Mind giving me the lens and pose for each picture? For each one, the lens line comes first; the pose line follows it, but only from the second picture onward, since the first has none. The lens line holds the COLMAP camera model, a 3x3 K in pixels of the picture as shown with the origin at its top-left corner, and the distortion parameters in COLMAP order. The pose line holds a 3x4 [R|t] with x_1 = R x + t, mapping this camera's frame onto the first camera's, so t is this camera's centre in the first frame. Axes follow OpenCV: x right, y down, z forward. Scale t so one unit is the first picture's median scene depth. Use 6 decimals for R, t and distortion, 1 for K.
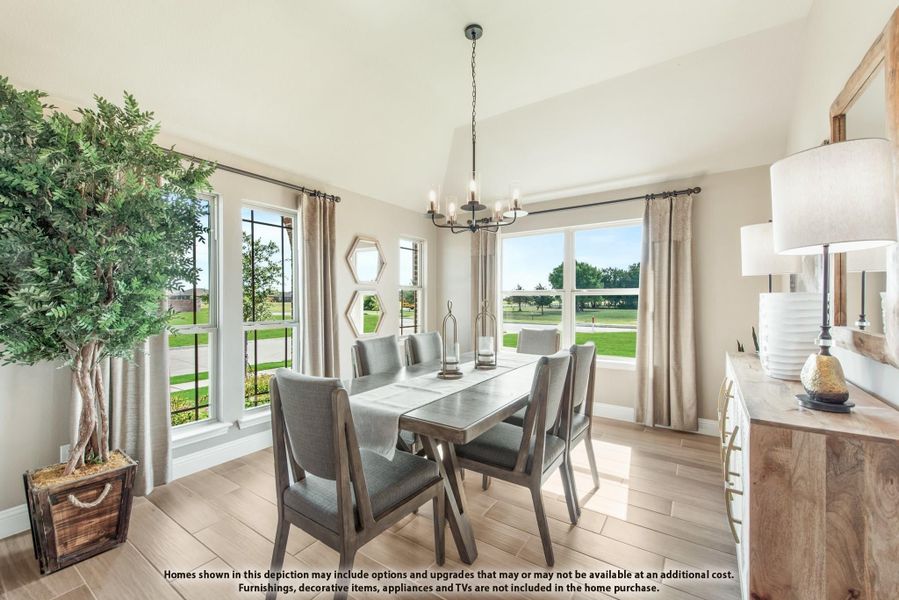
lens RADIAL K [[368.8, 0, 447.7], [0, 368.8, 301.5], [0, 0, 1]] dist [0.002724, -0.000307]
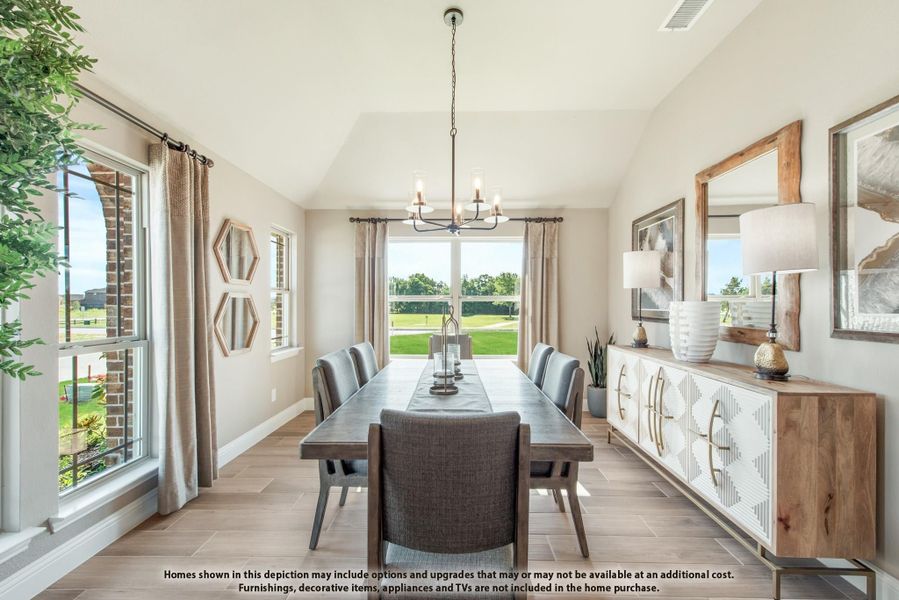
lens RADIAL K [[355.3, 0, 455.1], [0, 355.3, 306.7], [0, 0, 1]] dist [0.002750, -0.000629]
pose [[0.835436, 0.001141, 0.549586, -0.307606], [-0.000868, 0.999999, -0.000757, -0.000653], [-0.549586, 0.000155, 0.835437, 0.183227]]
